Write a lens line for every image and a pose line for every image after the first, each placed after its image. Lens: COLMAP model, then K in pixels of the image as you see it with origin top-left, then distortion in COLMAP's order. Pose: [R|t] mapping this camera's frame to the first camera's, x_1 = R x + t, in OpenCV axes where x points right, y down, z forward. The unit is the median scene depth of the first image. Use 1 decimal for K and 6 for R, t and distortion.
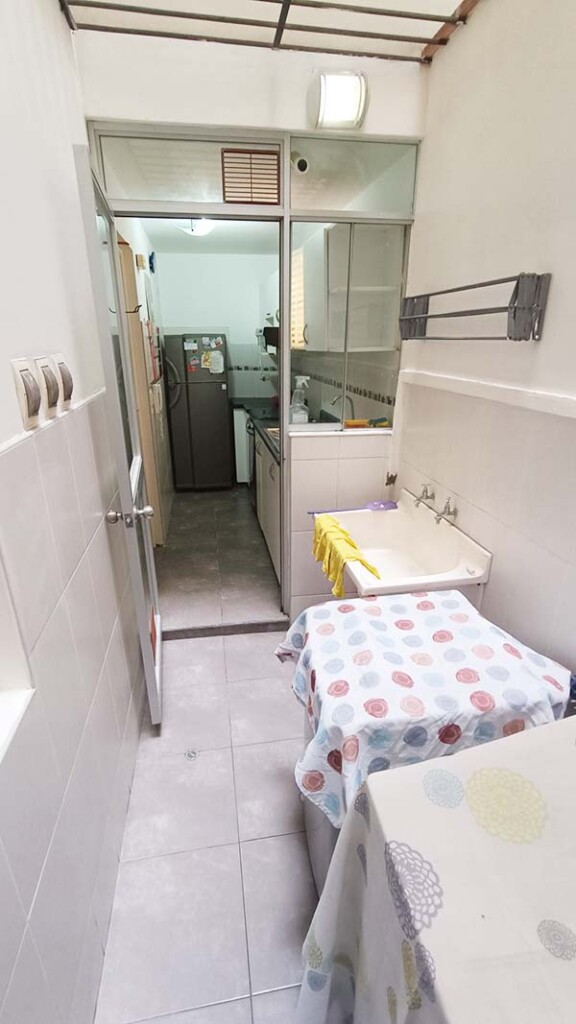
lens RADIAL K [[463.1, 0, 285.2], [0, 463.1, 511.2], [0, 0, 1]] dist [-0.006021, 0.001039]
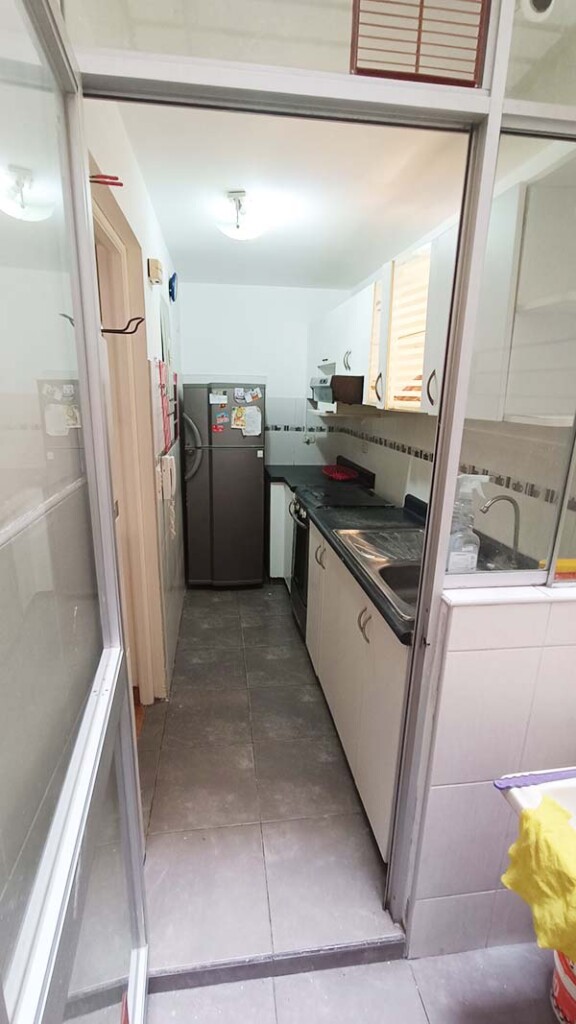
lens RADIAL K [[463.1, 0, 285.6], [0, 463.1, 513.5], [0, 0, 1]] dist [-0.006021, 0.001039]
pose [[0.999351, 0.030661, -0.018902, -0.081209], [-0.032356, 0.994752, -0.097069, -0.112176], [0.015827, 0.097618, 0.995098, 0.298006]]
